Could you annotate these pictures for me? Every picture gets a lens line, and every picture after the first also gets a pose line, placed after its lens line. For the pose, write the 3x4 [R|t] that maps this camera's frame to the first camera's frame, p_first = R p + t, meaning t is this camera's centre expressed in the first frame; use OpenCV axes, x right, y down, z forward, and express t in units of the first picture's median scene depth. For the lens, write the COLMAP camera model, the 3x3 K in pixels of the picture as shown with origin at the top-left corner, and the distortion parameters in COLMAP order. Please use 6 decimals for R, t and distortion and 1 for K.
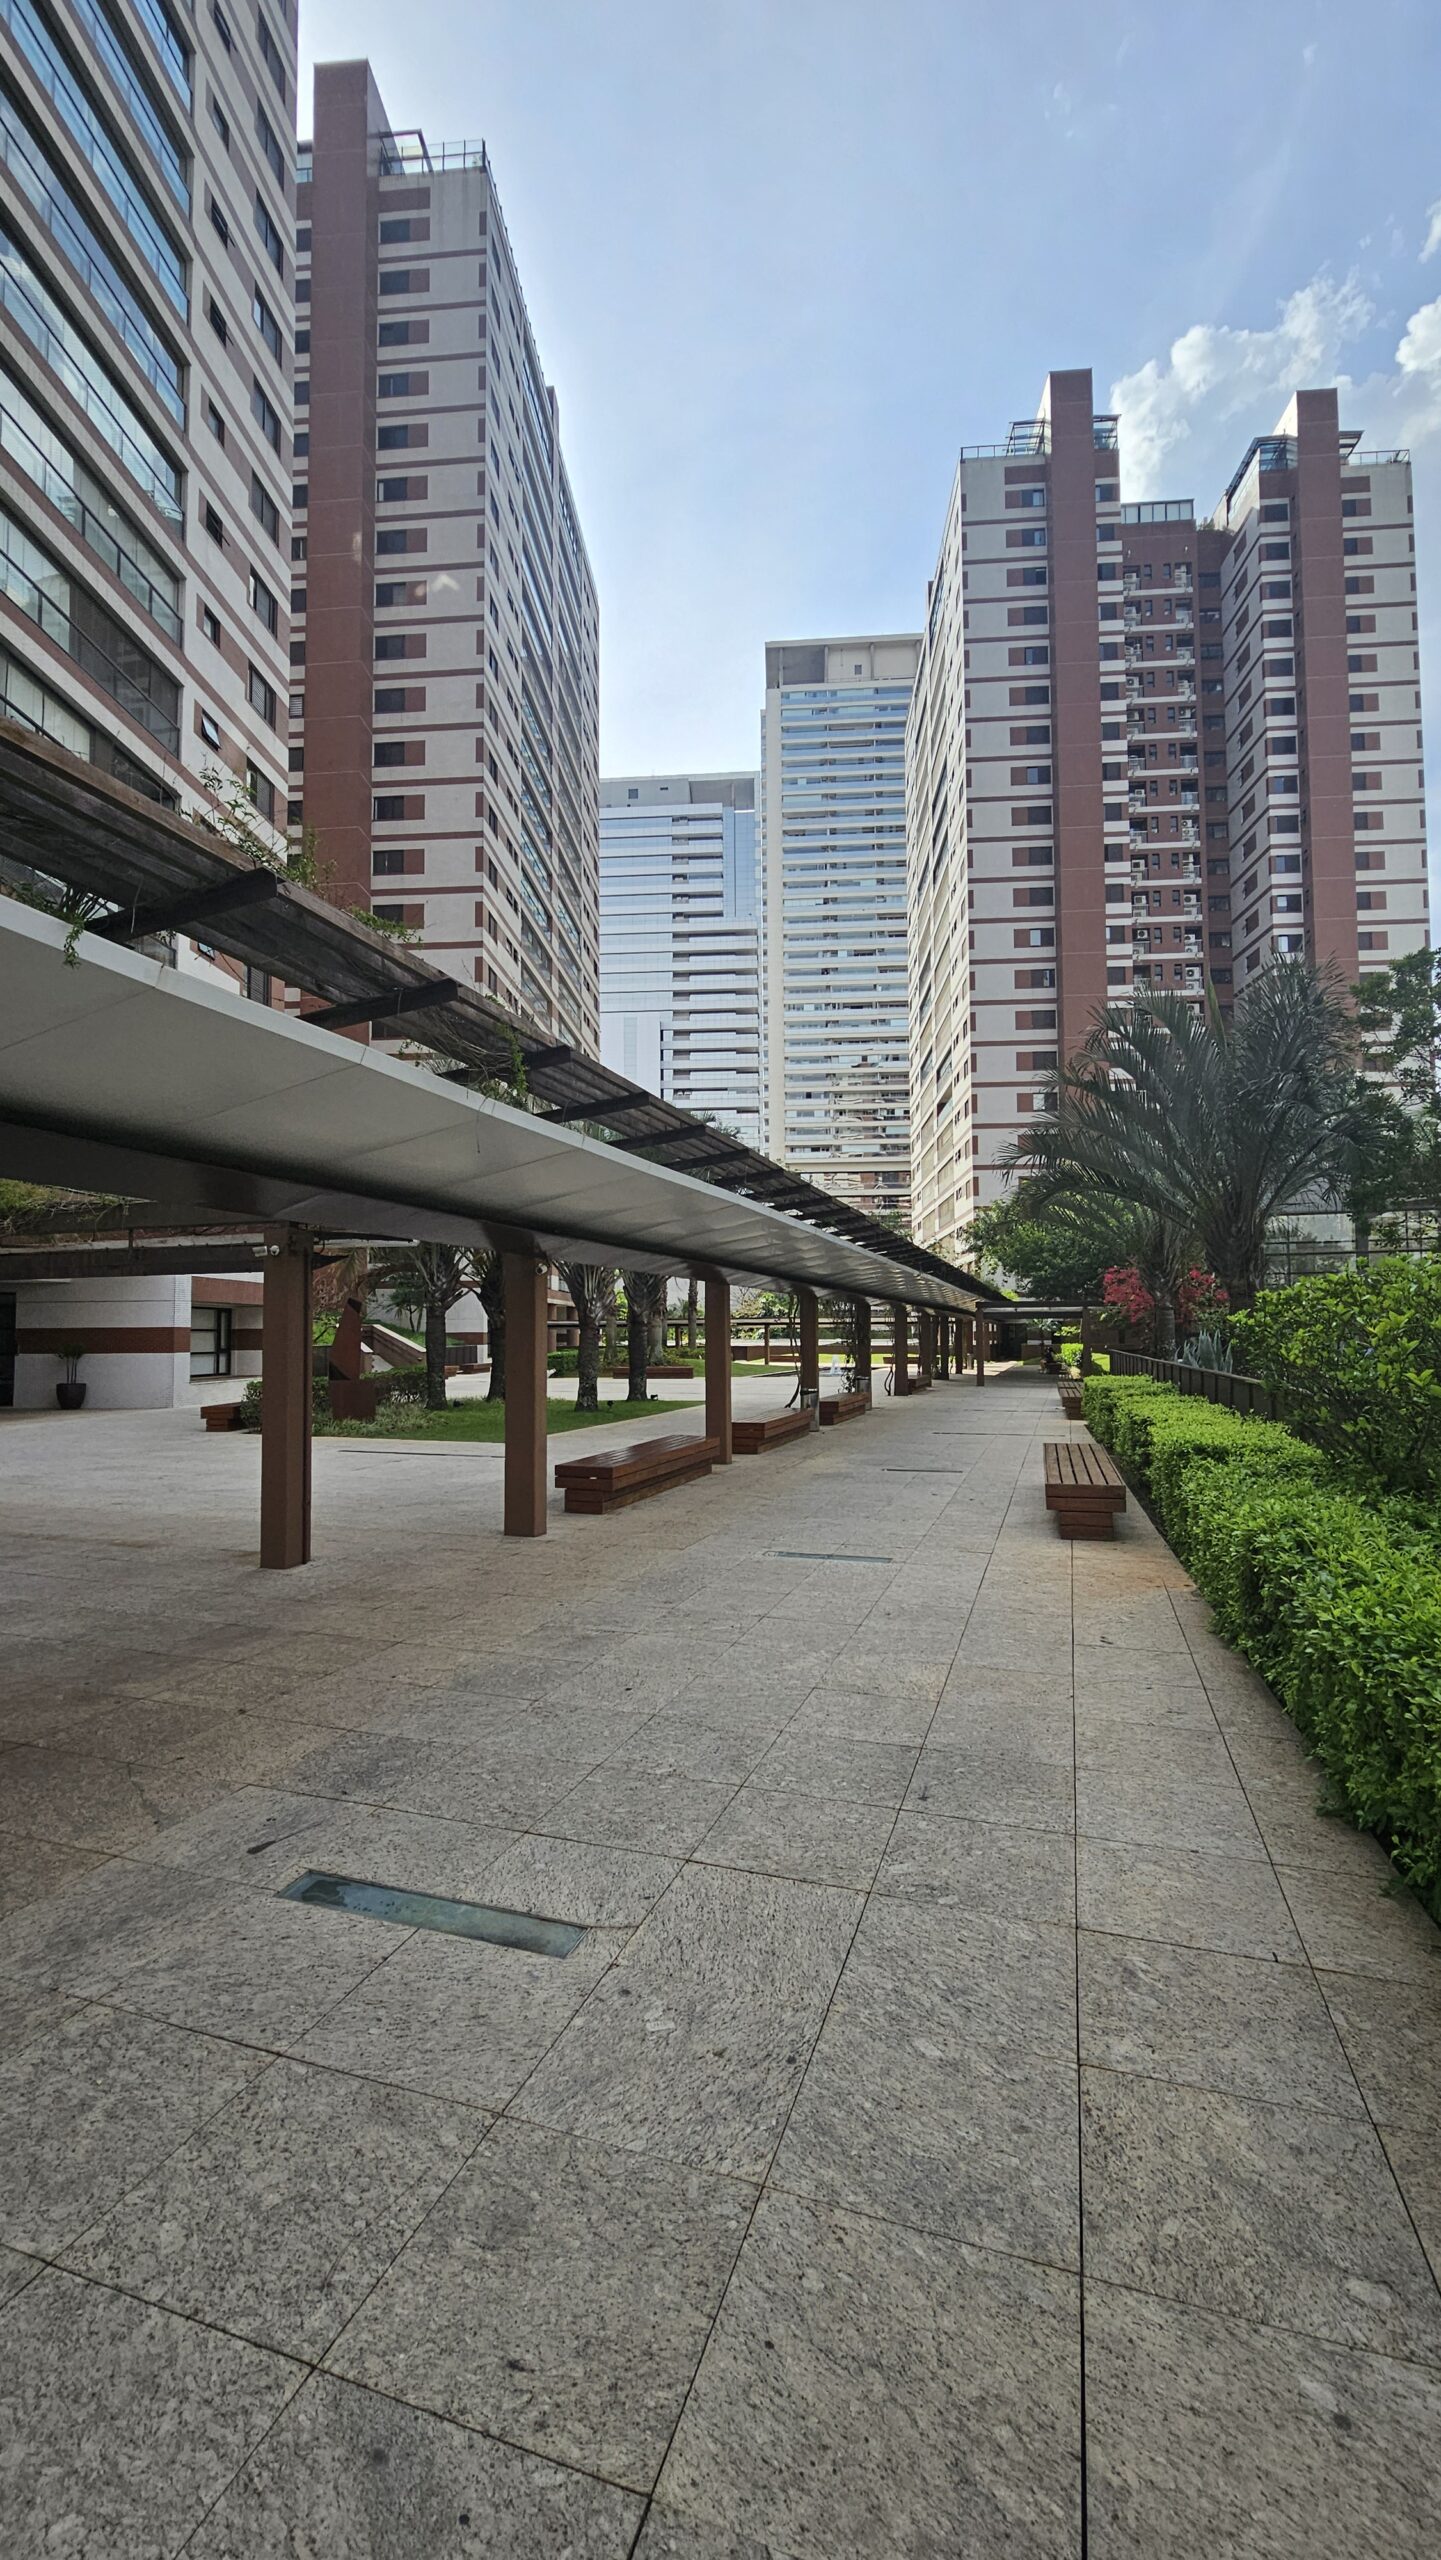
lens RADIAL K [[1024.6, 0, 720.5], [0, 1024.6, 1280.0], [0, 0, 1]] dist [-0.000314, -0.000264]
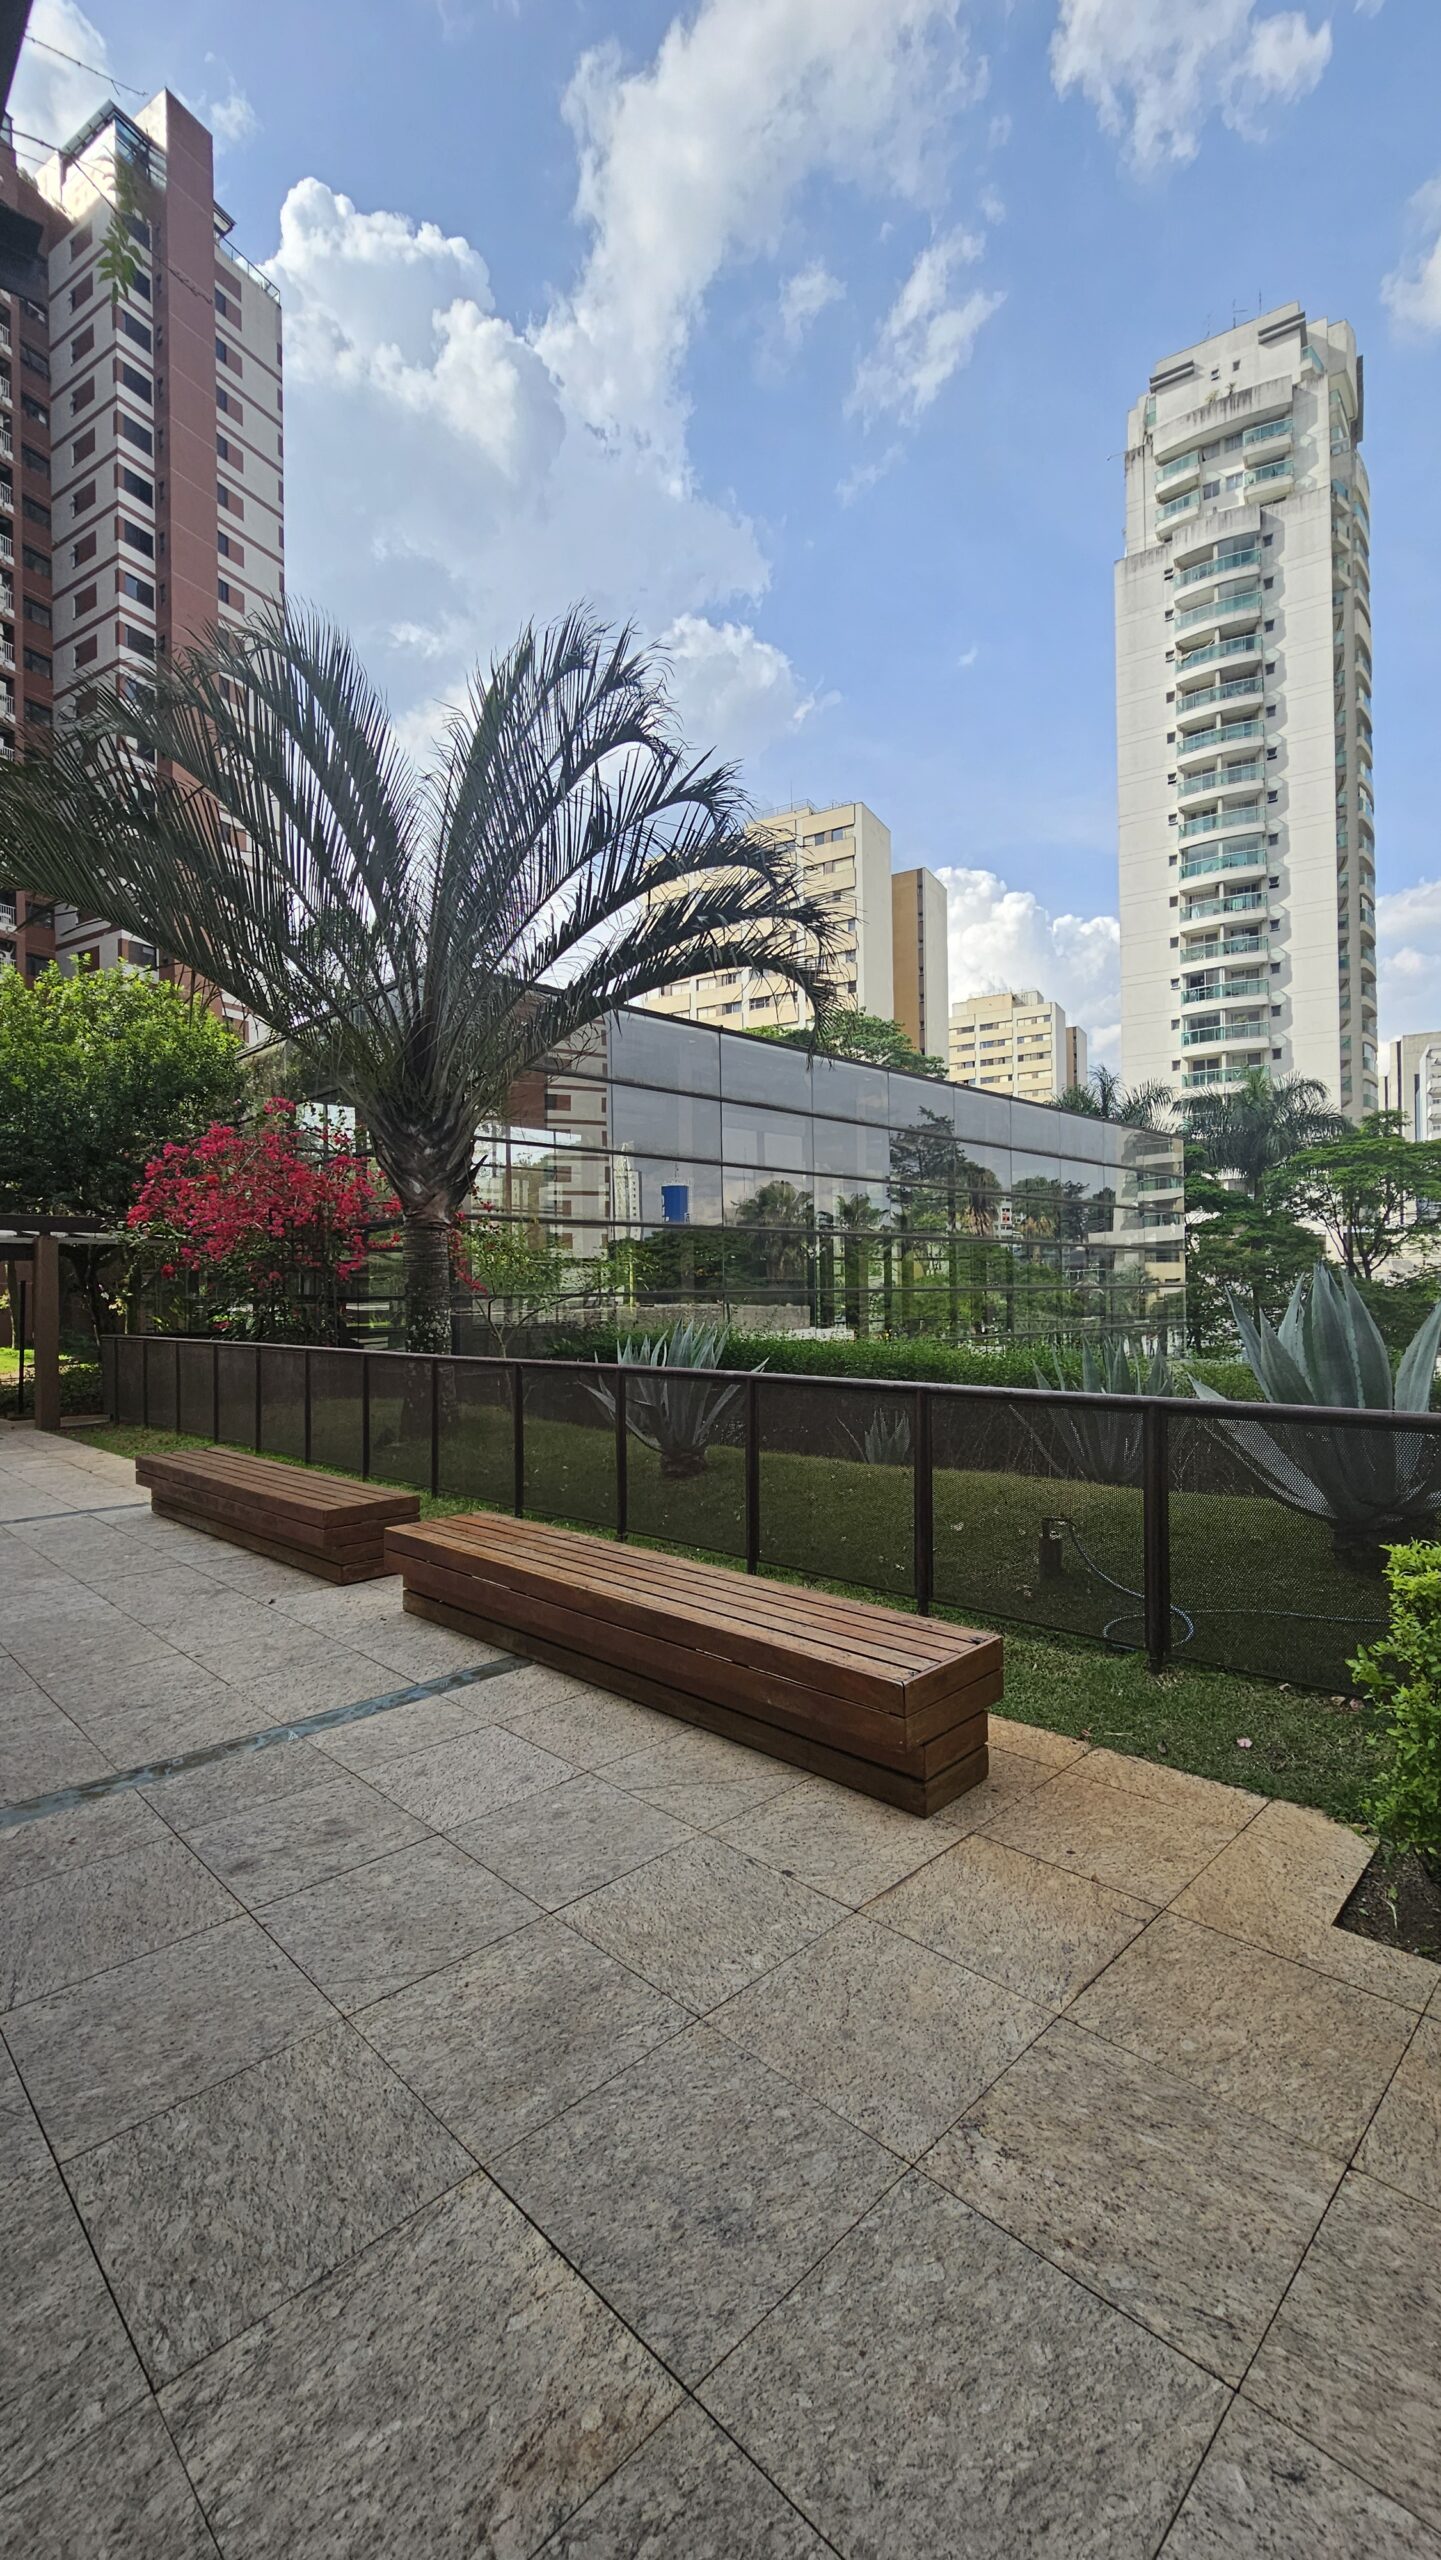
lens RADIAL K [[1024.6, 0, 720.5], [0, 1024.6, 1280.0], [0, 0, 1]] dist [-0.000314, -0.000264]
pose [[0.508575, 0.008288, 0.860978, 0.120569], [-0.031438, 0.999466, 0.008949, 0.006185], [-0.860443, -0.031618, 0.508564, 0.225904]]
